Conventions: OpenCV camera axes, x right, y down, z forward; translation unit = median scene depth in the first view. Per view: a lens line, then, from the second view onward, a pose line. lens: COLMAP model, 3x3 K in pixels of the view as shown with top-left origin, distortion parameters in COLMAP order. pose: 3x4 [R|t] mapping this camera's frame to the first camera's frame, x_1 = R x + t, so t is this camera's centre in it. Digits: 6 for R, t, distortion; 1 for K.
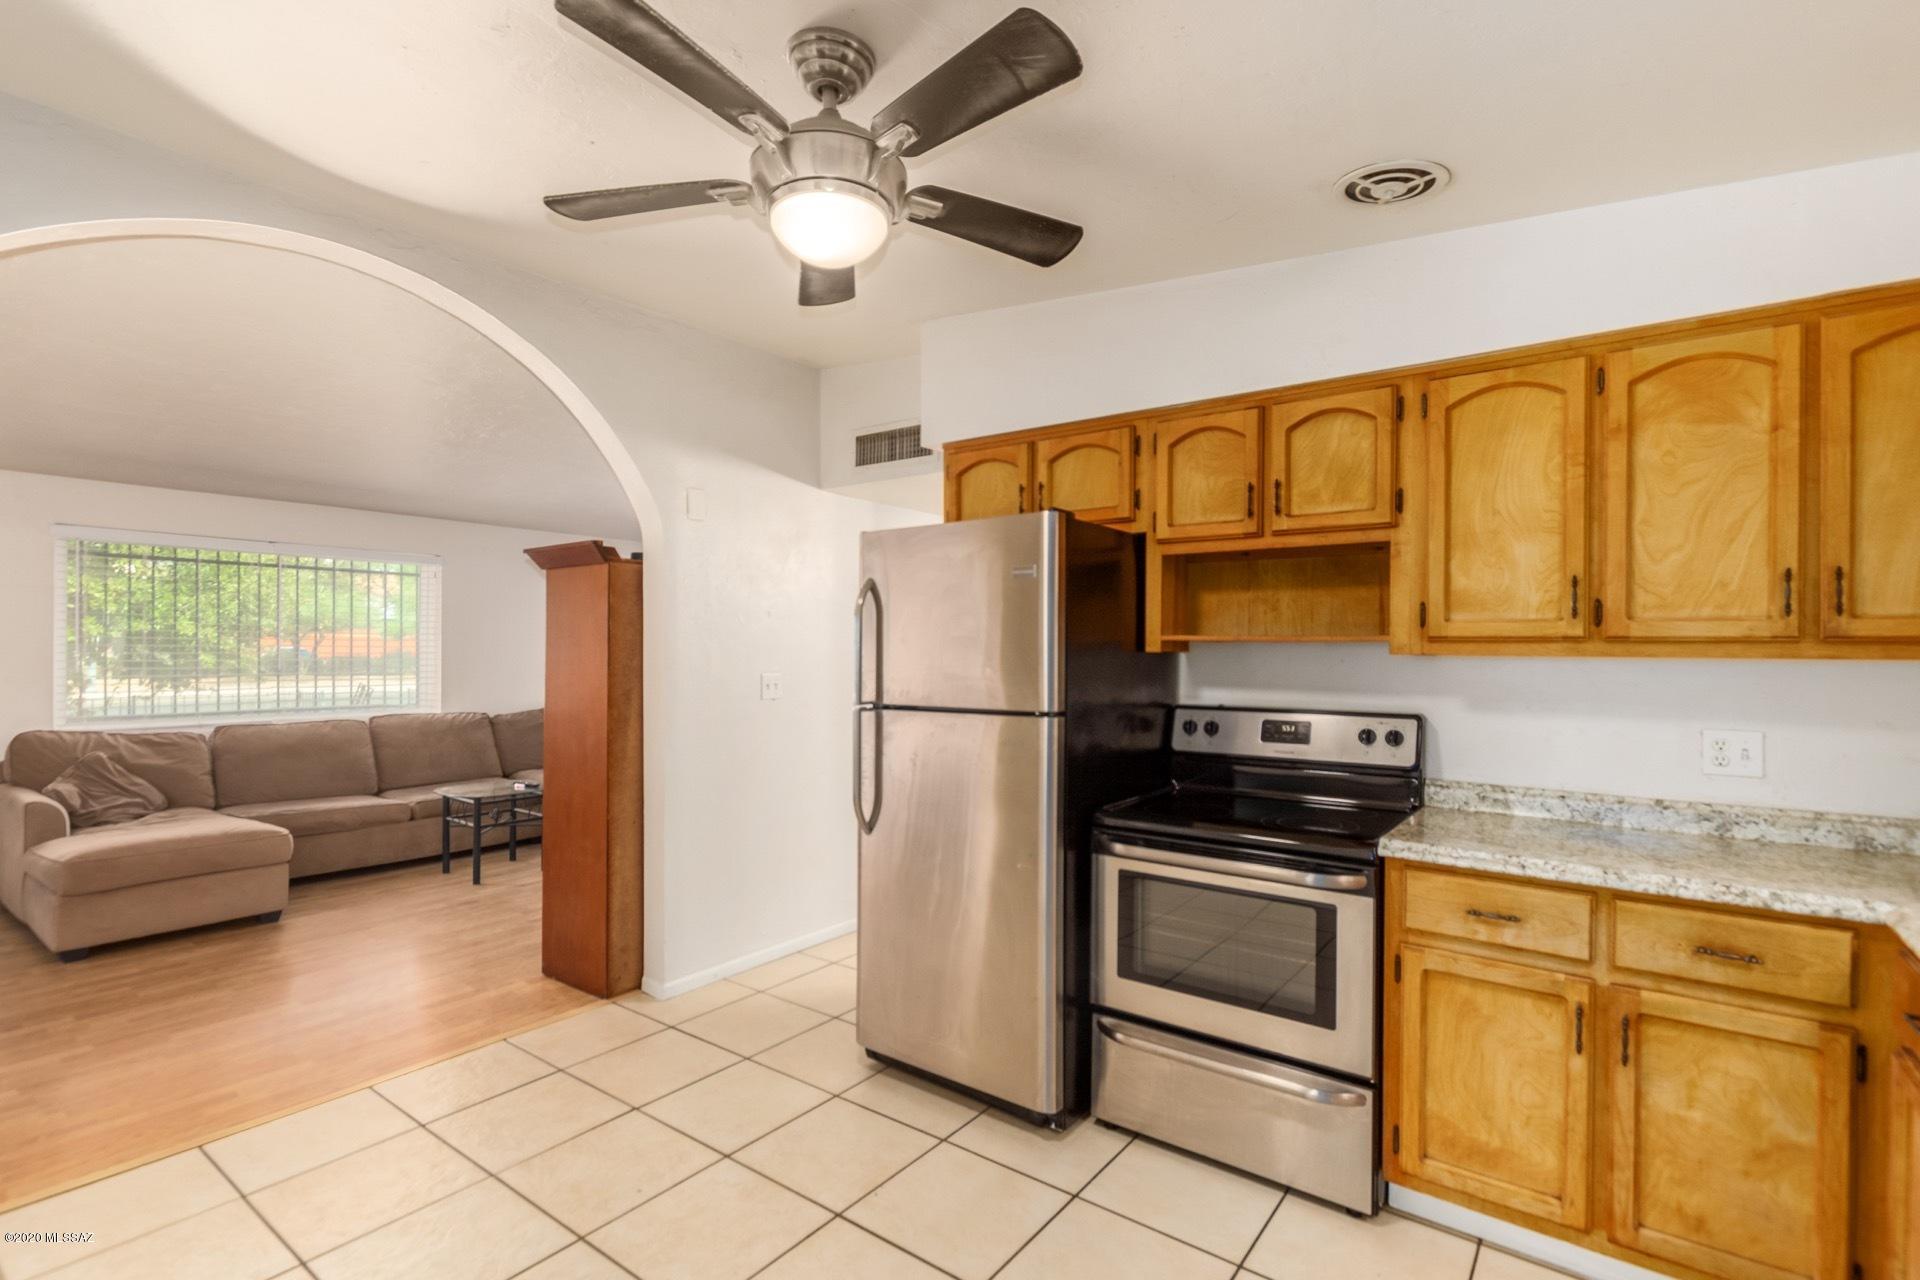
lens RADIAL K [[893.5, 0, 957.5], [0, 893.5, 654.5], [0, 0, 1]] dist [0.003462, -0.001081]
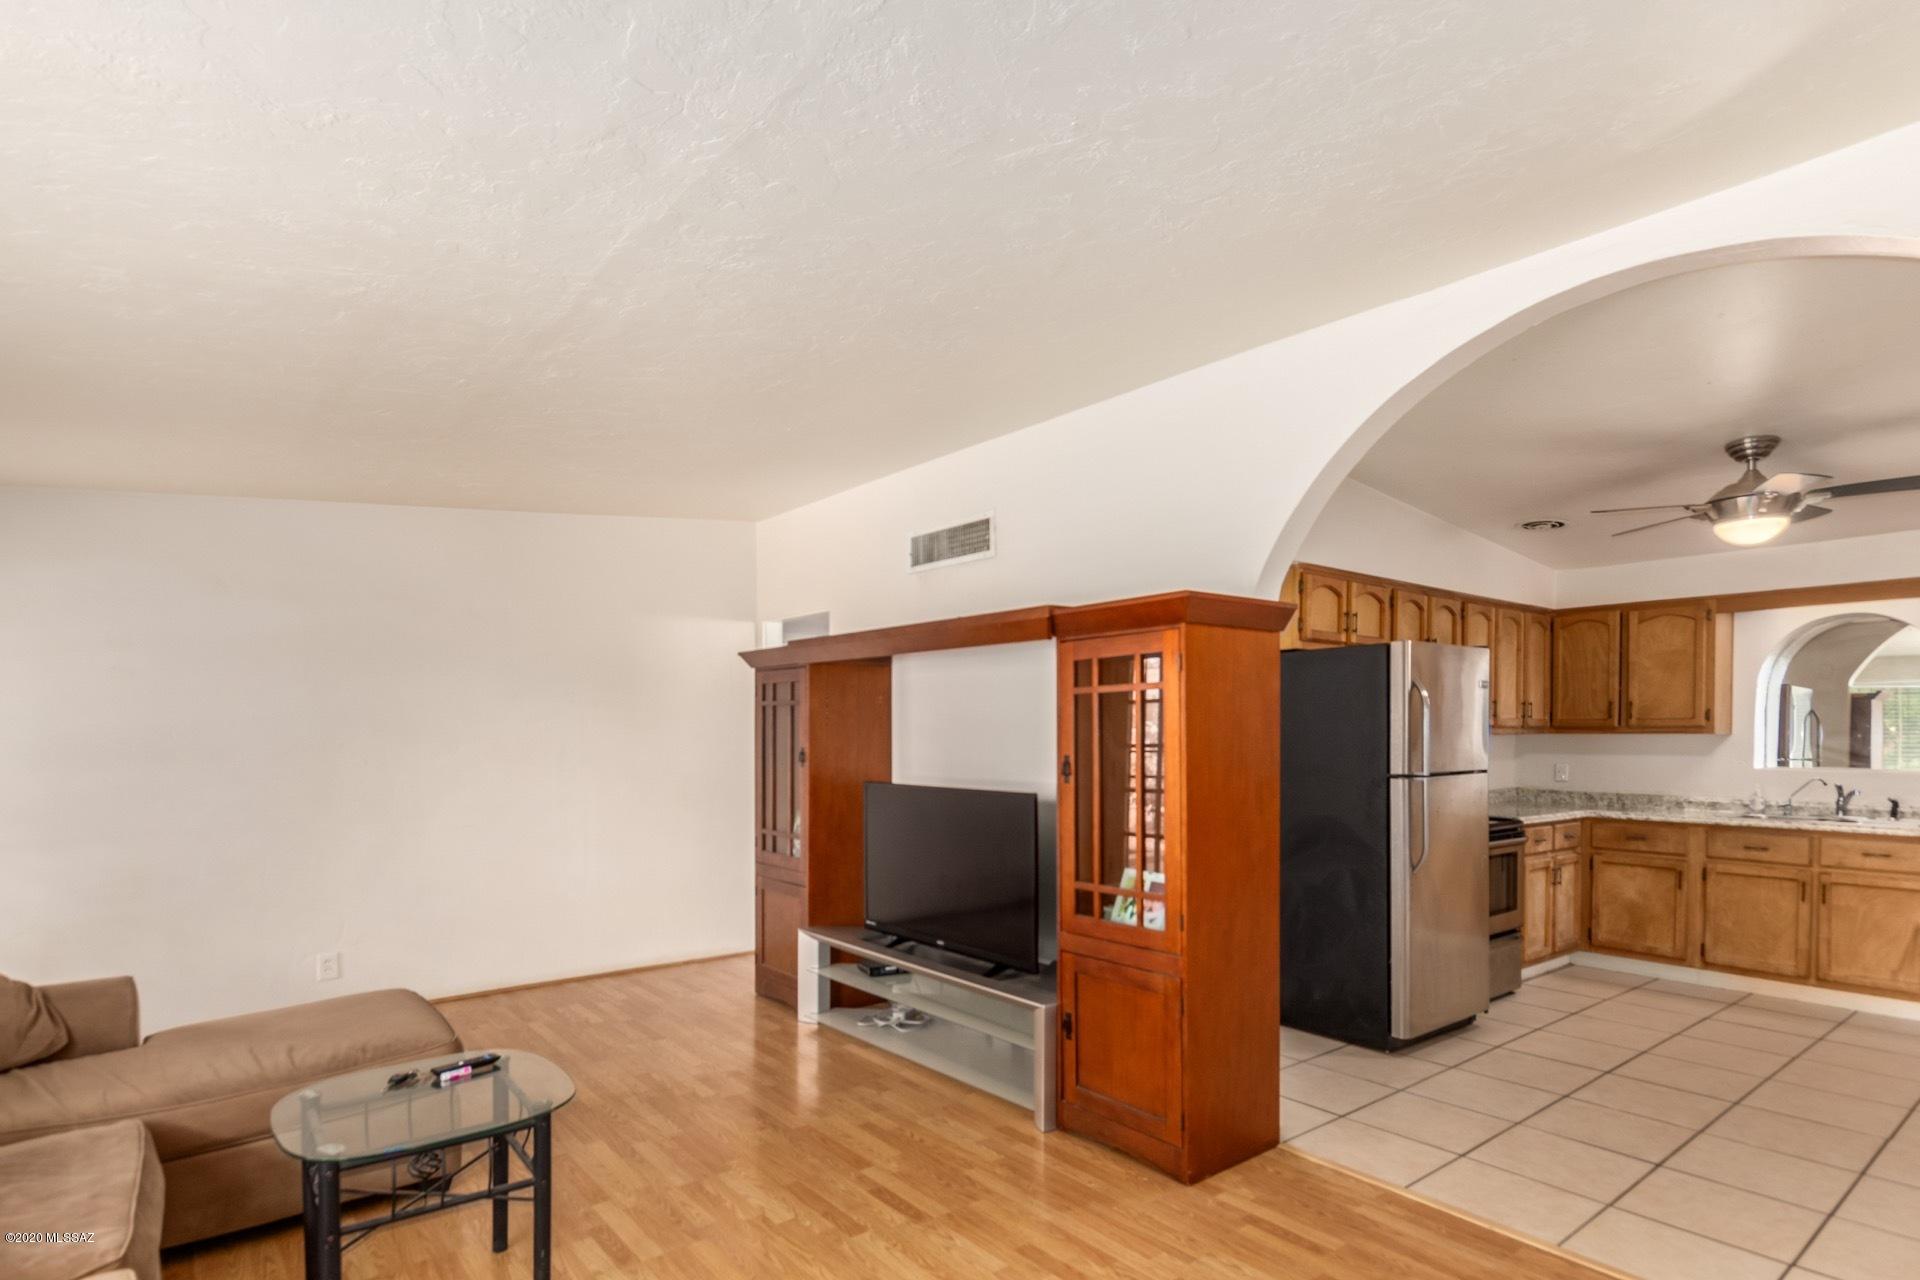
lens RADIAL K [[996.6, 0, 935.6], [0, 996.6, 757.4], [0, 0, 1]] dist [0.003331, -0.000977]
pose [[0.263561, -0.031856, 0.964117, -1.926859], [0.006844, 0.999491, 0.031154, -0.023657], [-0.964618, -0.001612, 0.263645, 1.477958]]
